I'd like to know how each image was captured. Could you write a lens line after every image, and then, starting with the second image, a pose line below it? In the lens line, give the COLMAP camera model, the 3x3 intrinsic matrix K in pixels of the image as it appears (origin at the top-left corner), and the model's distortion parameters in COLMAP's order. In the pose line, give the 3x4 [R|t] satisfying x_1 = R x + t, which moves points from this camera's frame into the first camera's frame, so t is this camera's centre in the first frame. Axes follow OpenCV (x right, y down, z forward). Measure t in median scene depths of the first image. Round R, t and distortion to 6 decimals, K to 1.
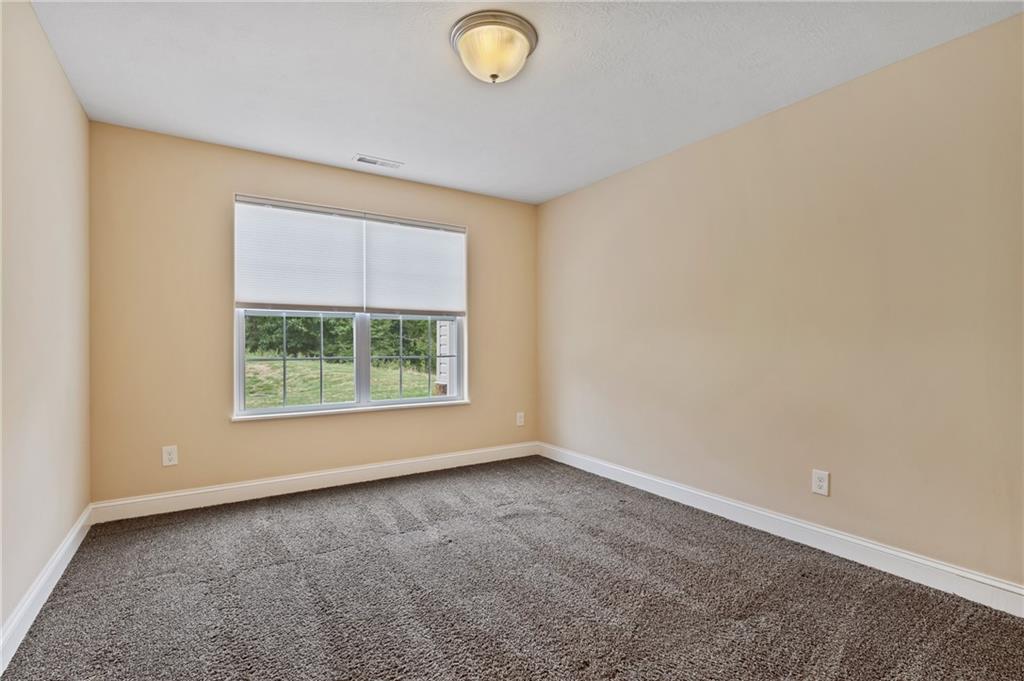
lens RADIAL K [[476.2, 0, 506.5], [0, 476.2, 342.0], [0, 0, 1]] dist [-0.001796, -0.000422]
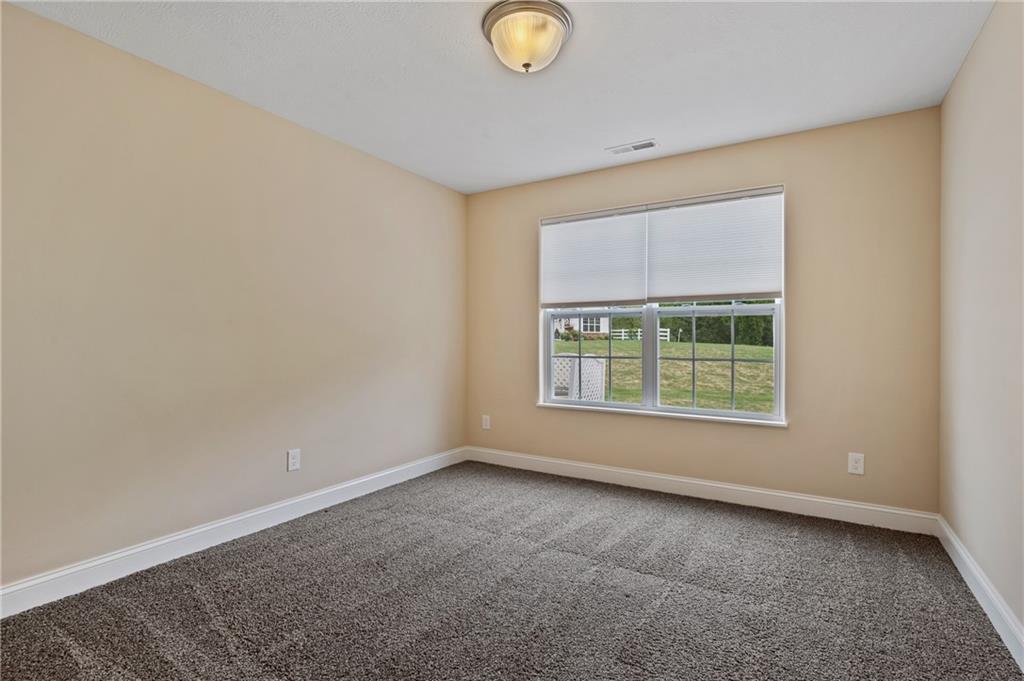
lens RADIAL K [[502.8, 0, 503.6], [0, 502.8, 346.0], [0, 0, 1]] dist [0.003617, -0.001367]
pose [[0.419670, 0.010498, -0.907616, 0.551635], [-0.007292, 0.999940, 0.008194, 0.003586], [0.907648, 0.003180, 0.419721, 0.367596]]
